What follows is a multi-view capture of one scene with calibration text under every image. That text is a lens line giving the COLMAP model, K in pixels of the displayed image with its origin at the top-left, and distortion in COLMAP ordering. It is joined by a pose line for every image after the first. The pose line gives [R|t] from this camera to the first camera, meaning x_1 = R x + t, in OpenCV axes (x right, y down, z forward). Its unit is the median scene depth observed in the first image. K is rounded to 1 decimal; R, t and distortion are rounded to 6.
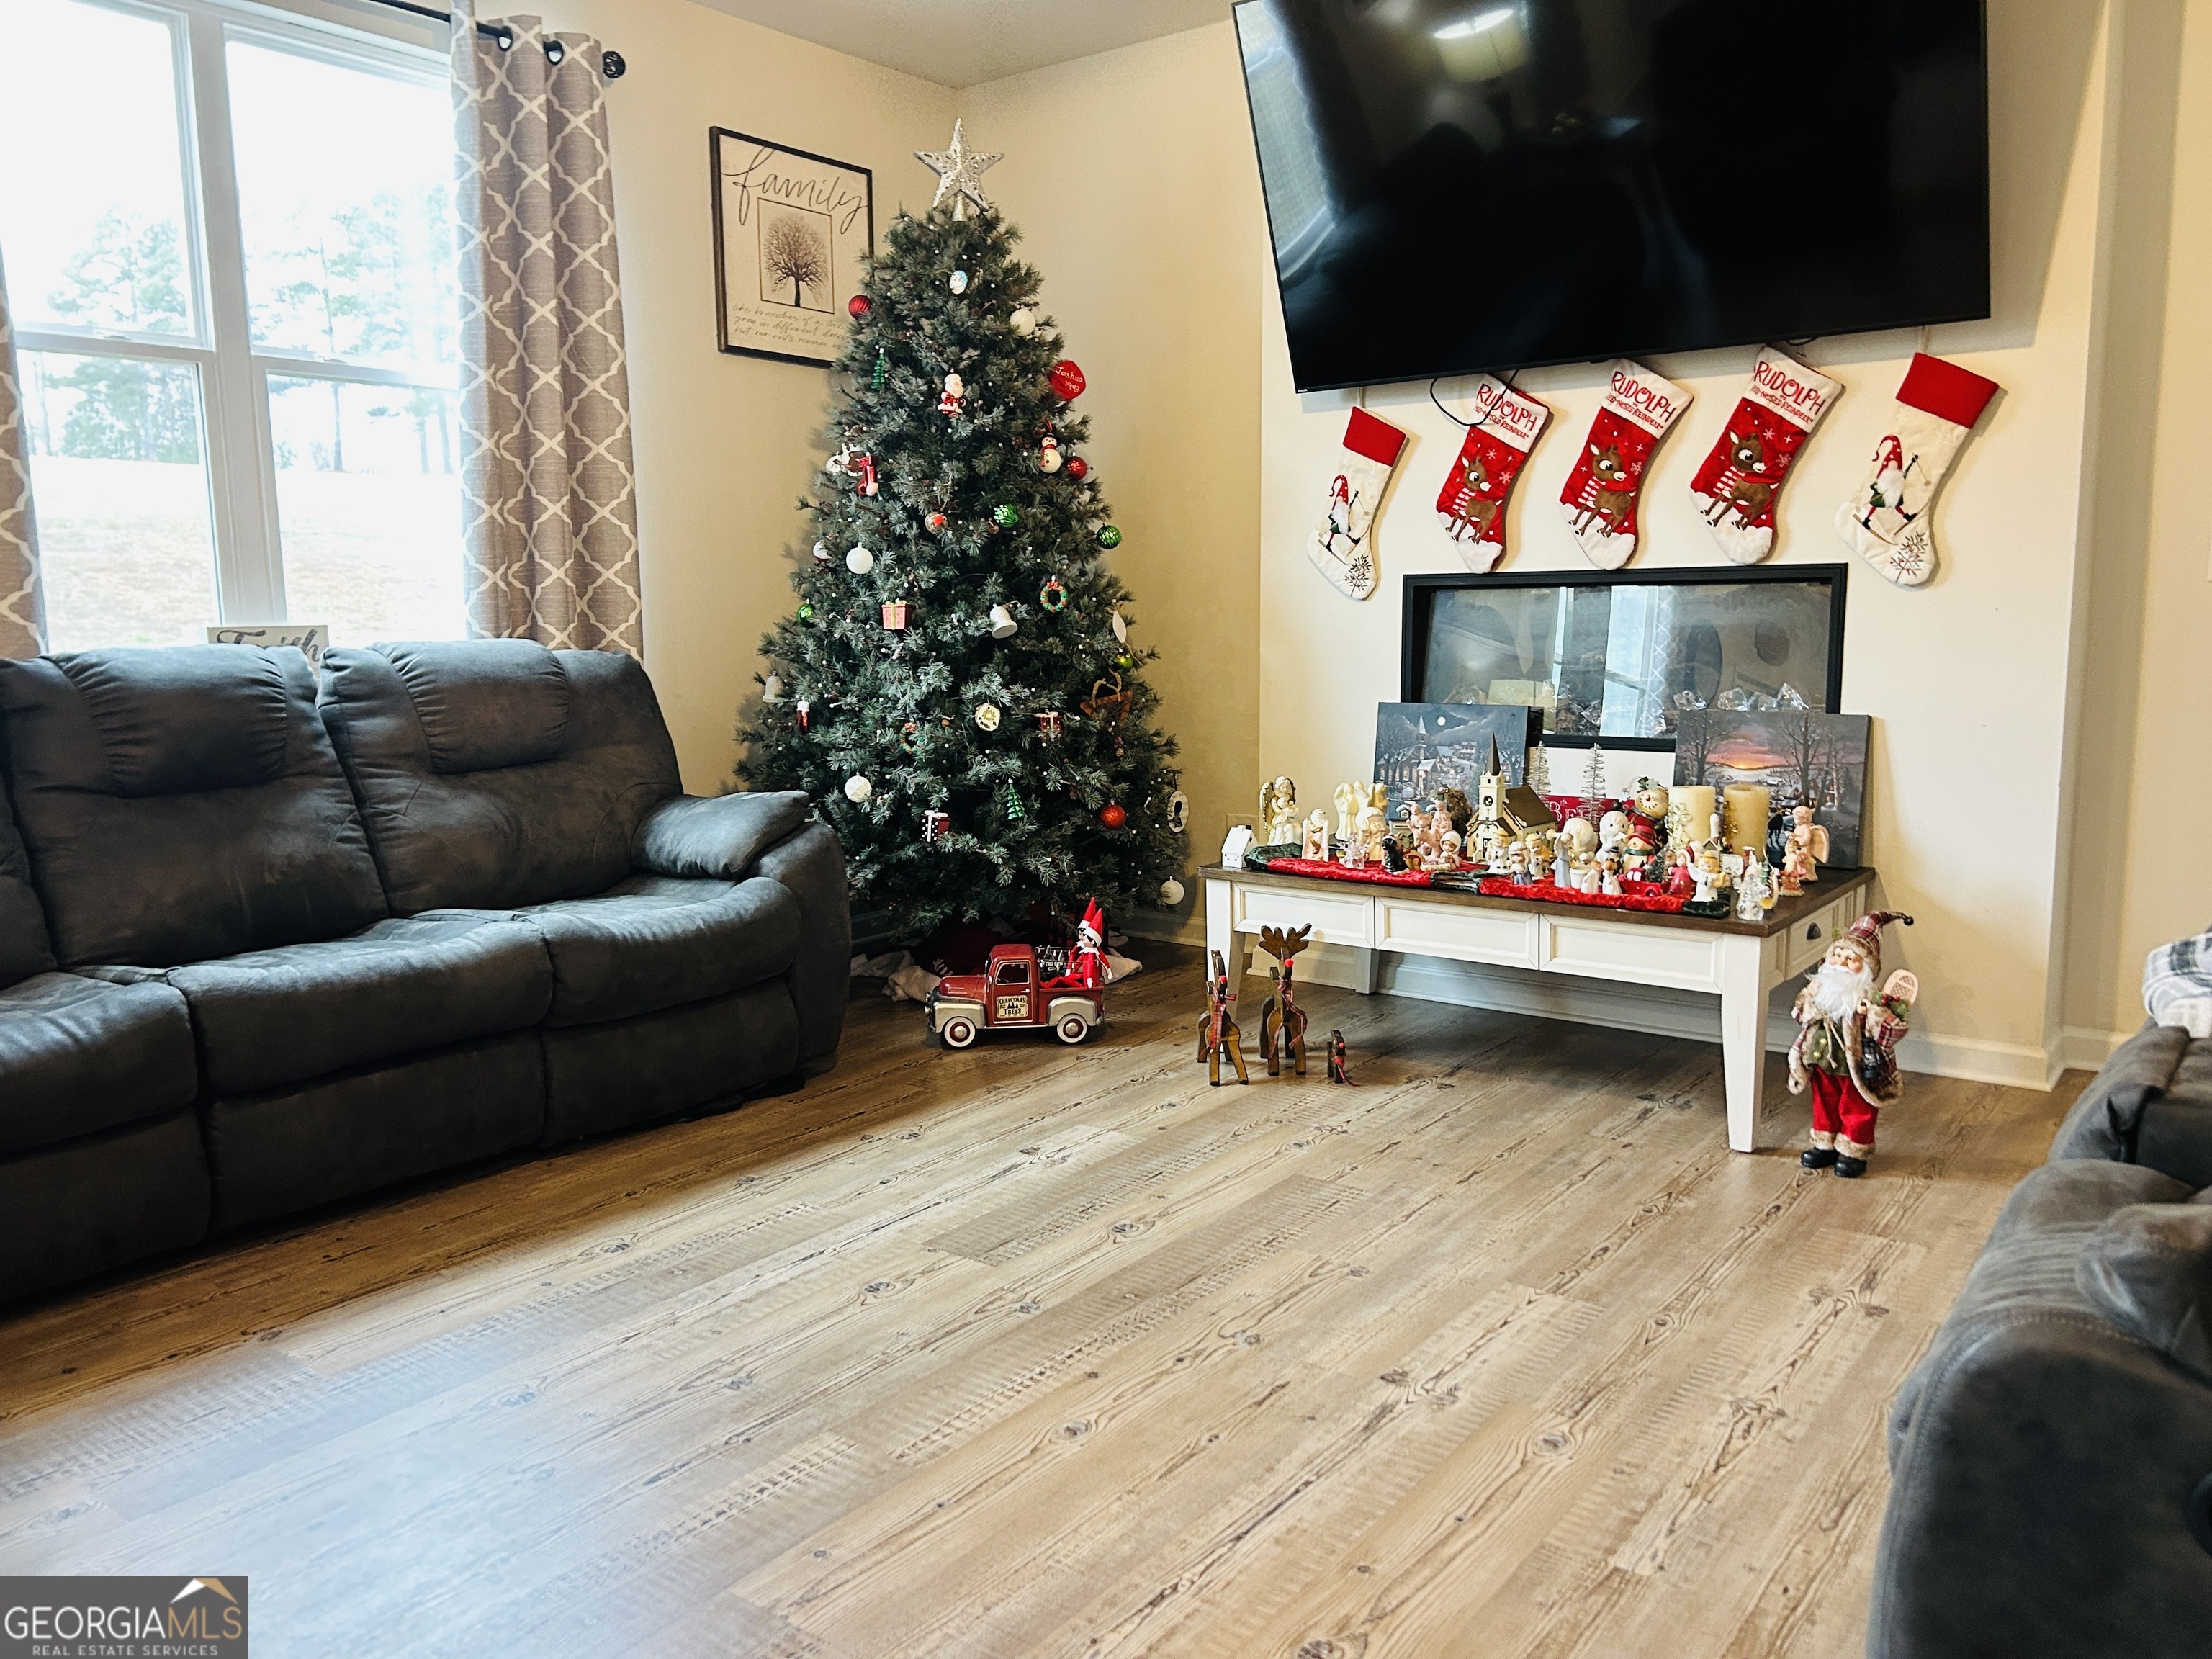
lens RADIAL K [[1674.6, 0, 1098.2], [0, 1674.6, 840.9], [0, 0, 1]] dist [0.042560, -0.042039]
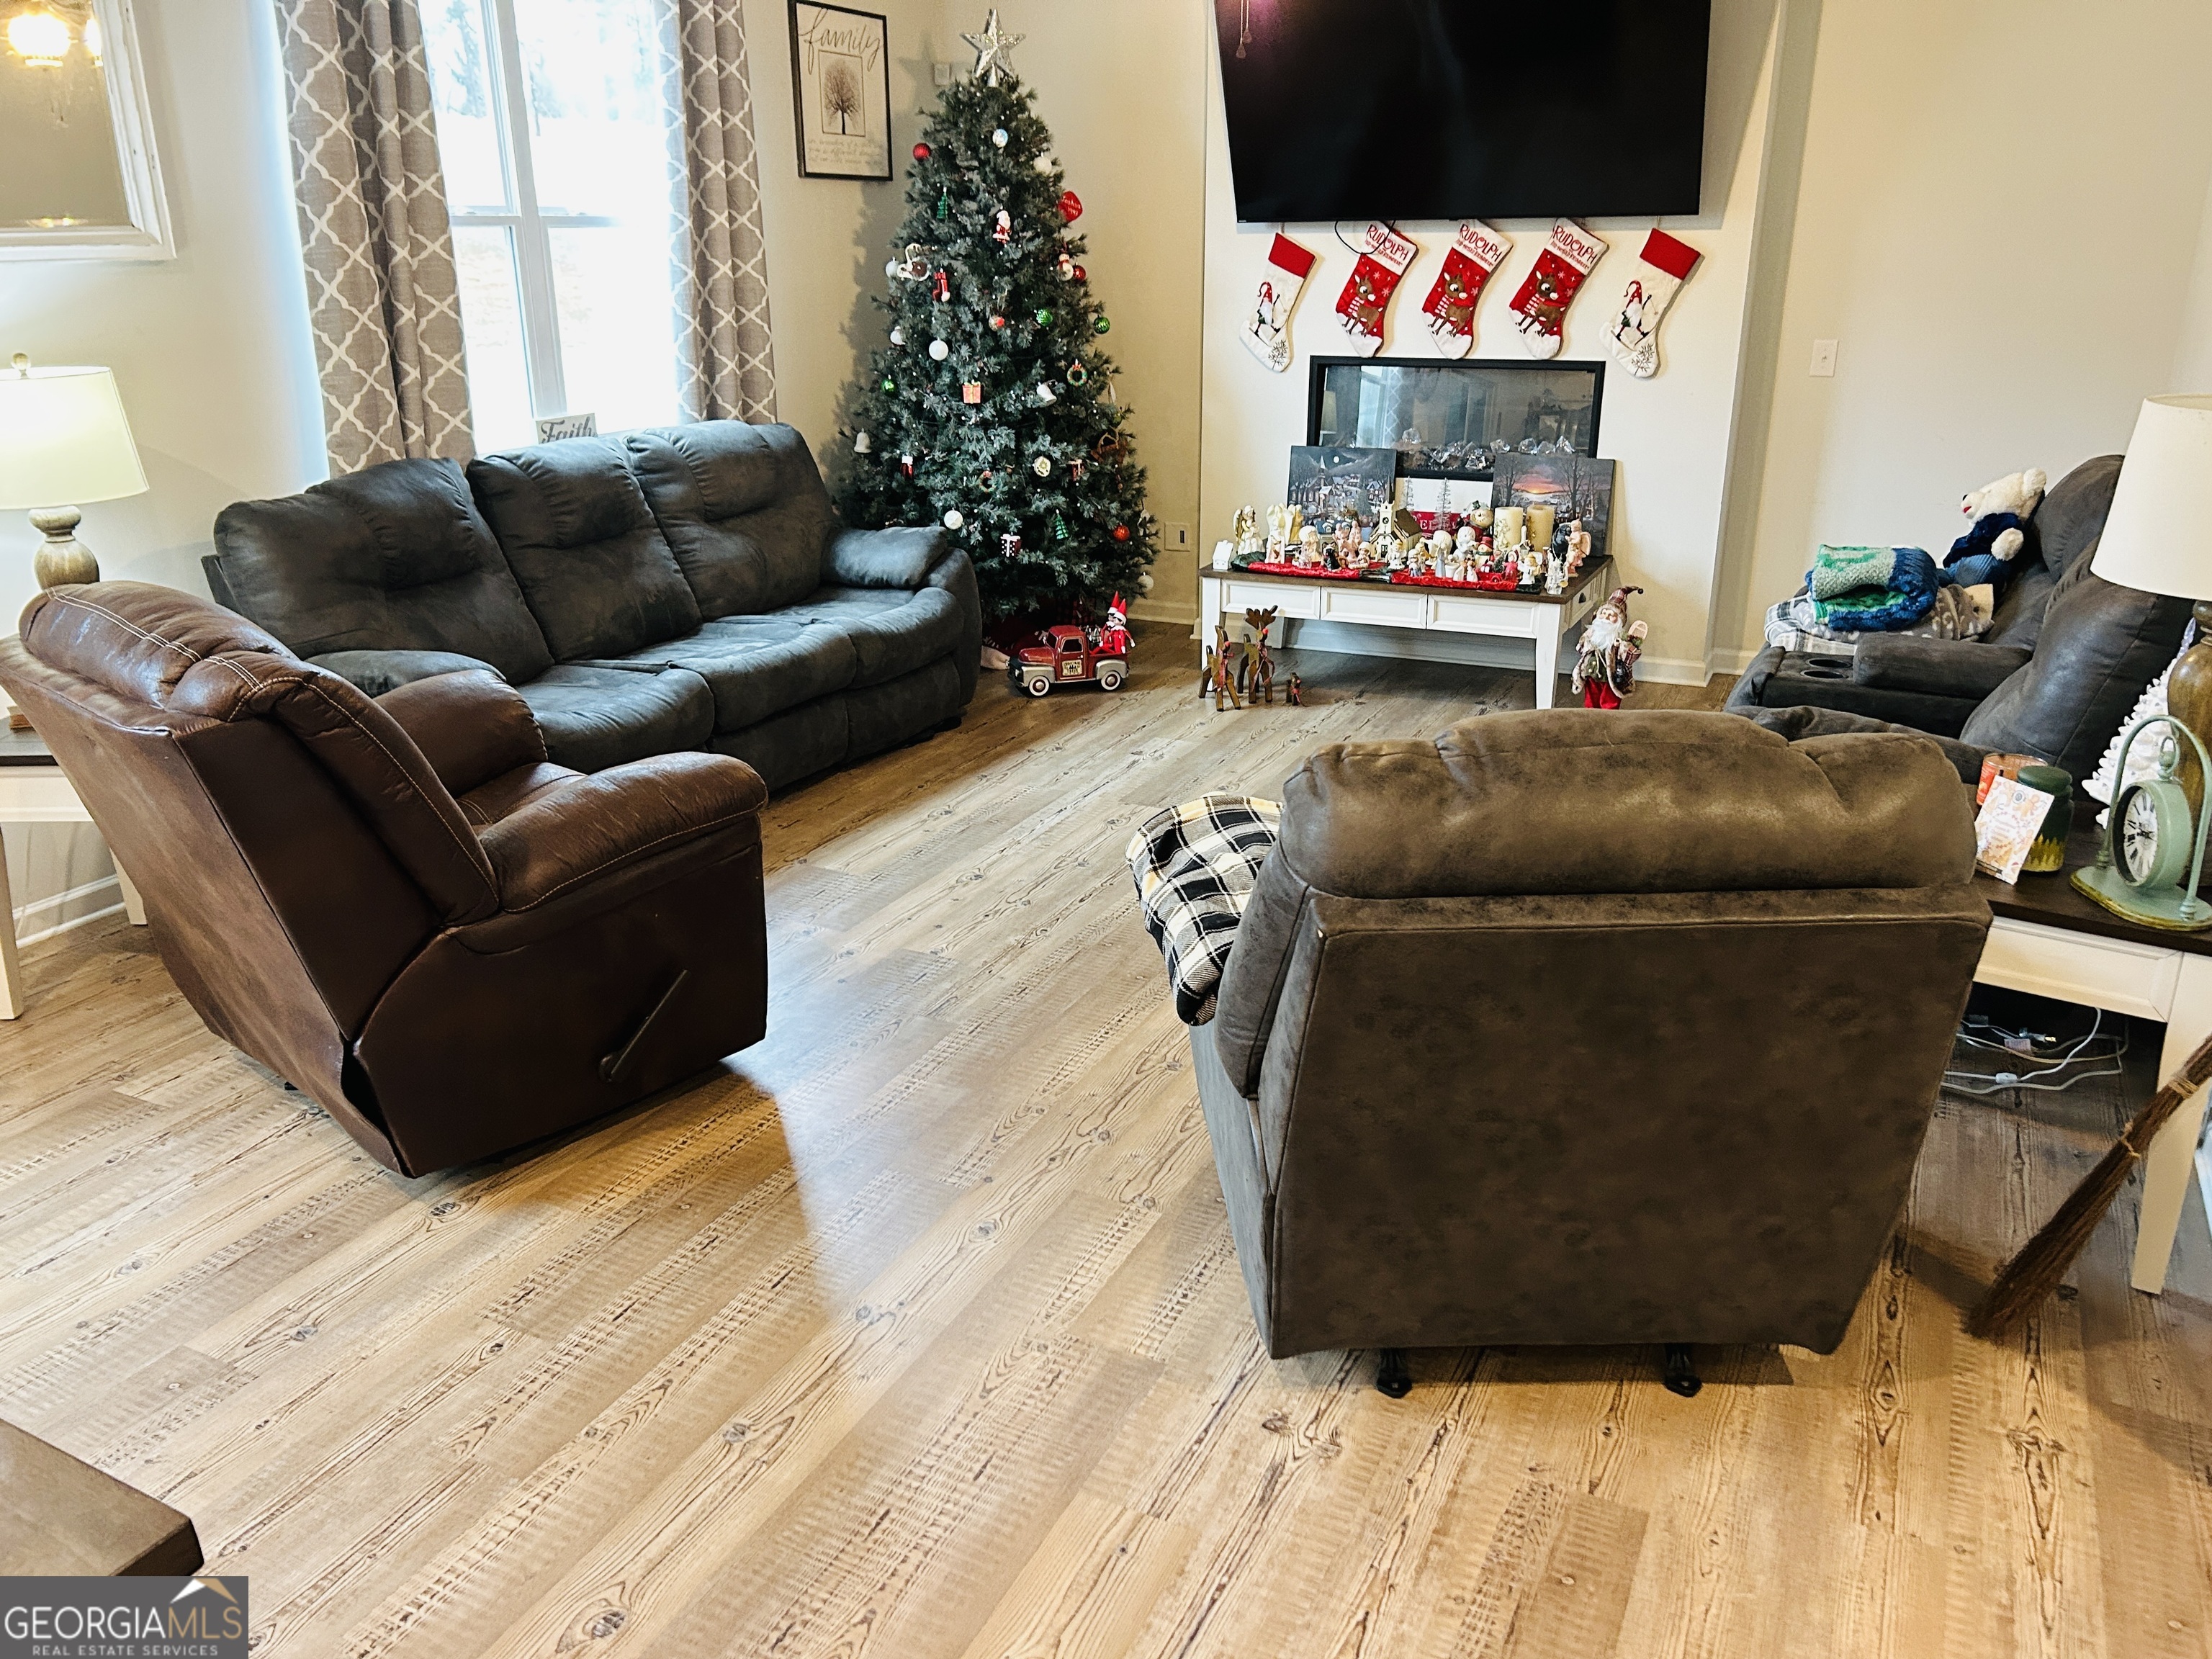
lens RADIAL K [[1674.6, 0, 1098.9], [0, 1674.6, 830.9], [0, 0, 1]] dist [0.042560, -0.042039]
pose [[0.981257, -0.060581, 0.182935, -0.332104], [0.024017, 0.980344, 0.195826, -0.052948], [-0.191202, -0.187762, 0.963425, -0.505391]]
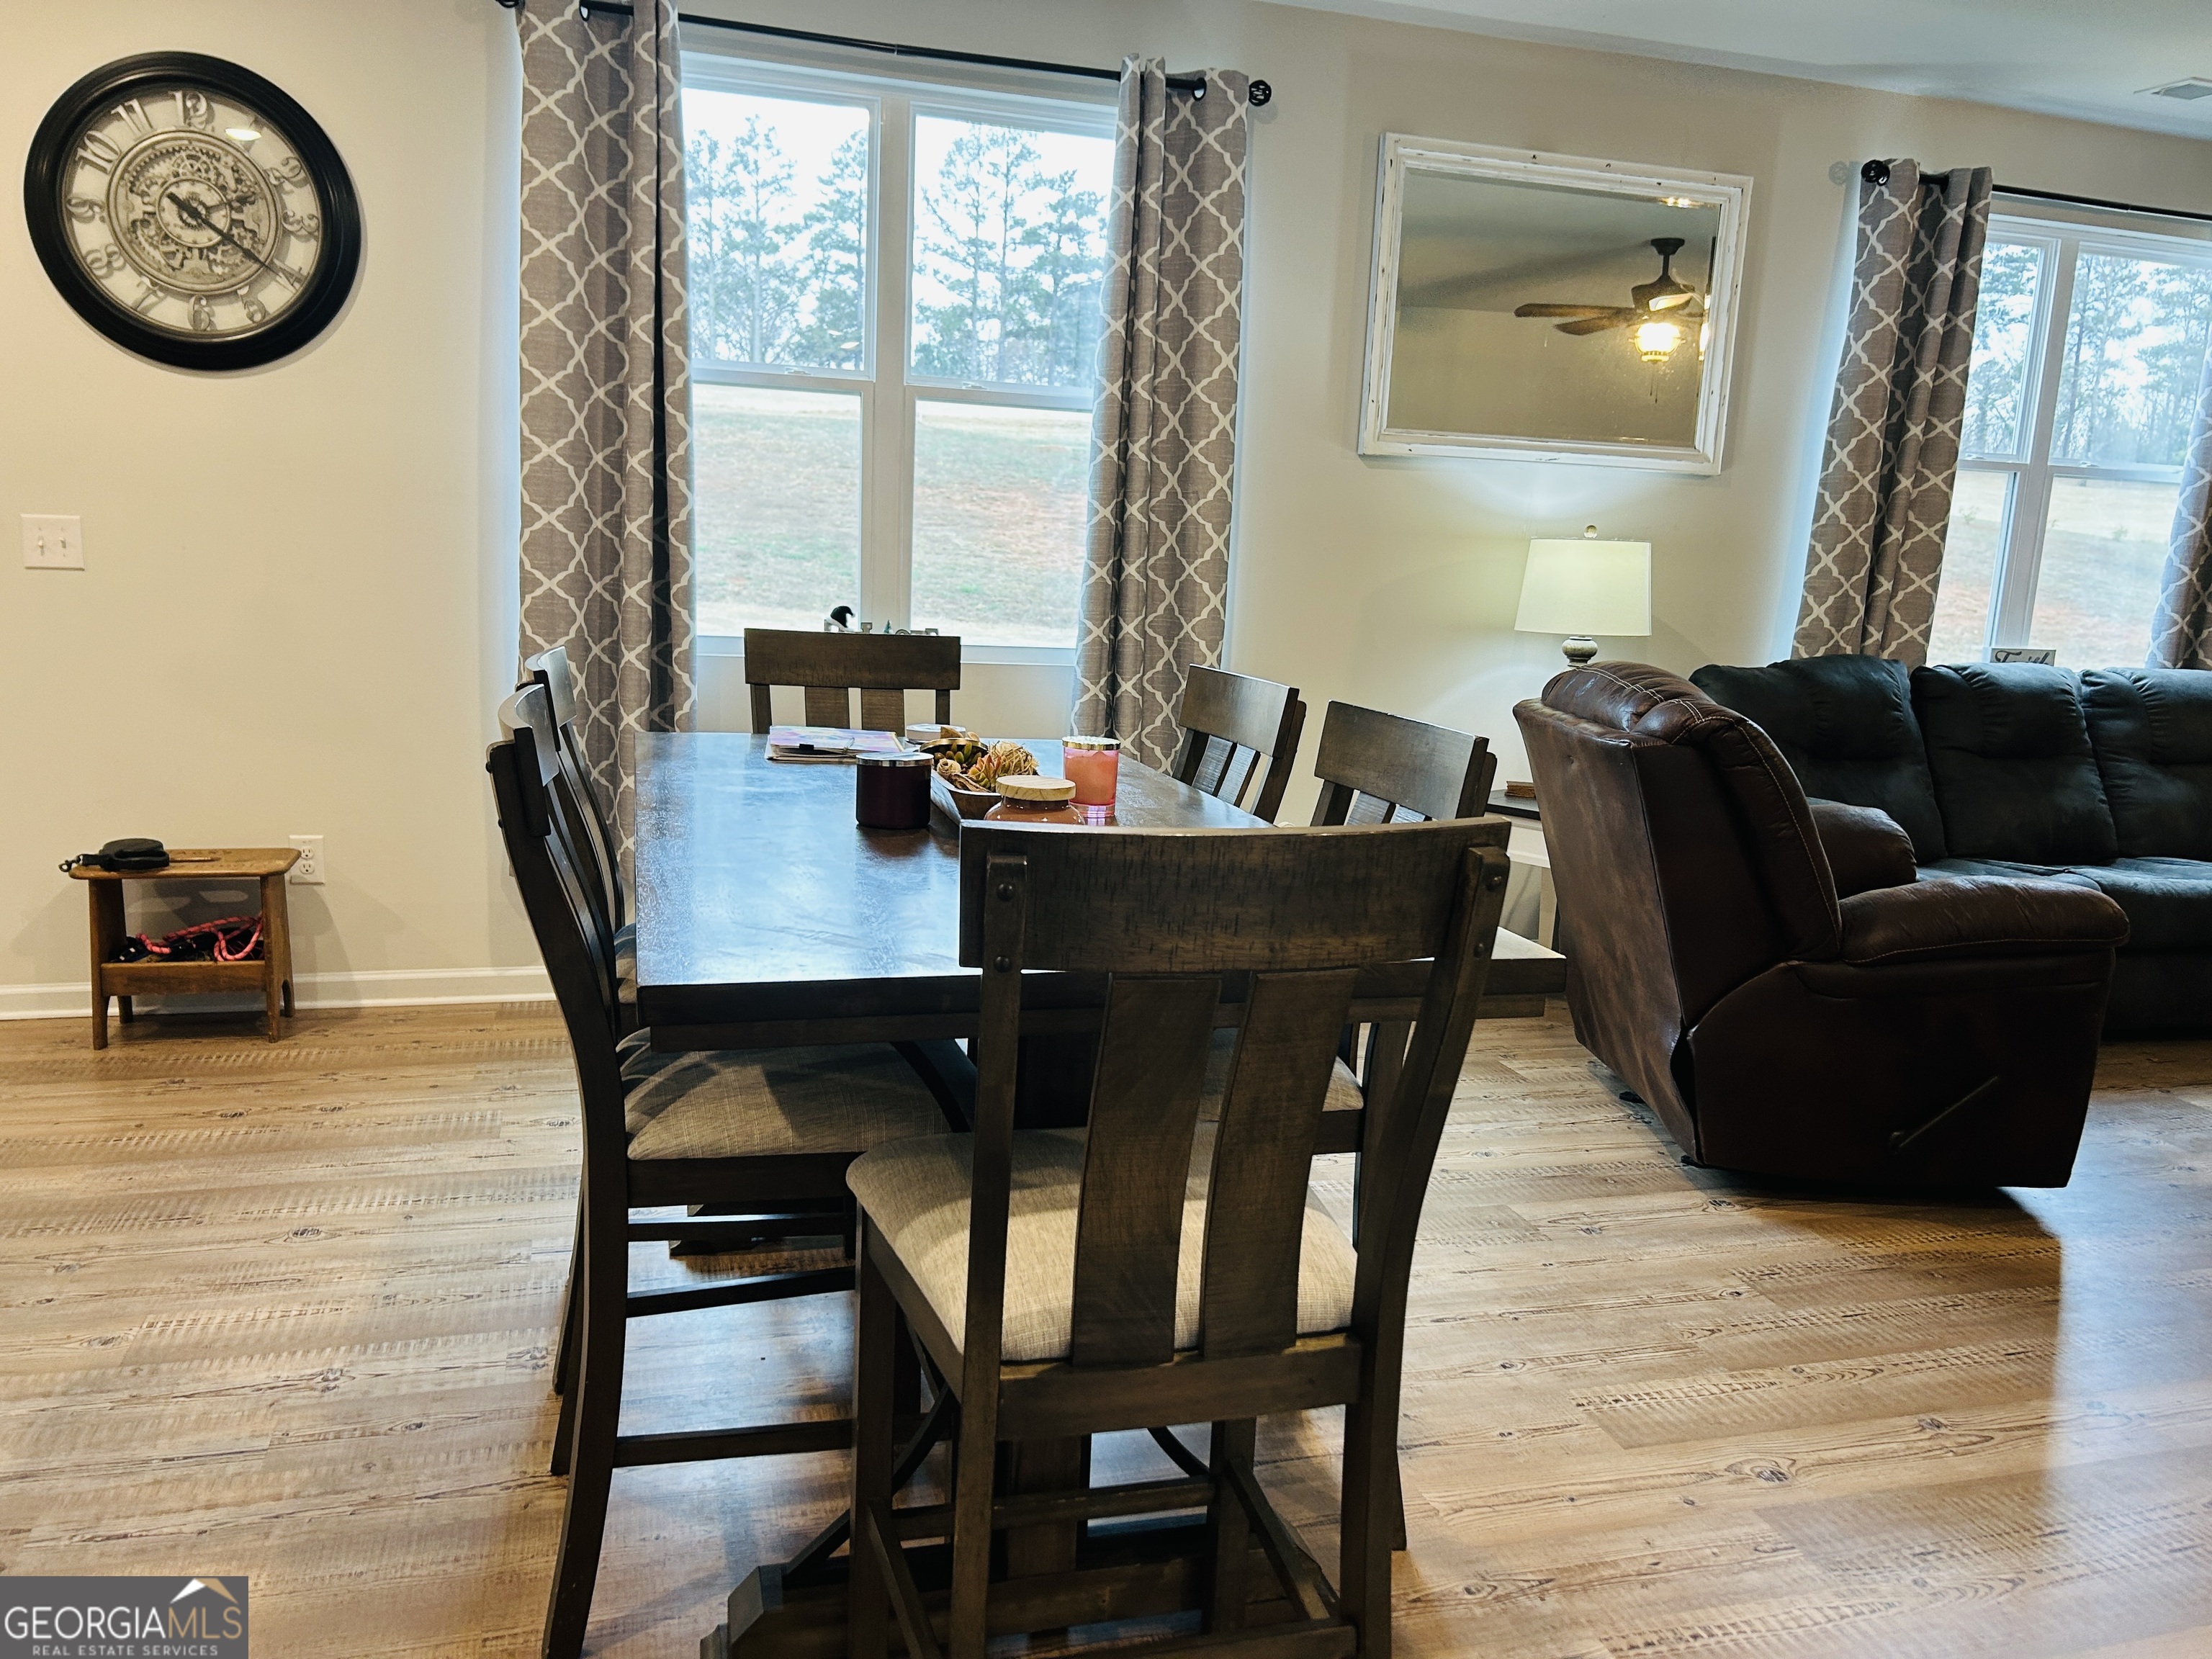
lens RADIAL K [[1674.6, 0, 1089.2], [0, 1674.6, 853.0], [0, 0, 1]] dist [0.042560, -0.042039]
pose [[0.809474, 0.153597, -0.566709, -0.288371], [-0.139444, 0.987854, 0.068563, 0.060847], [0.570357, 0.023524, 0.821060, -0.667774]]
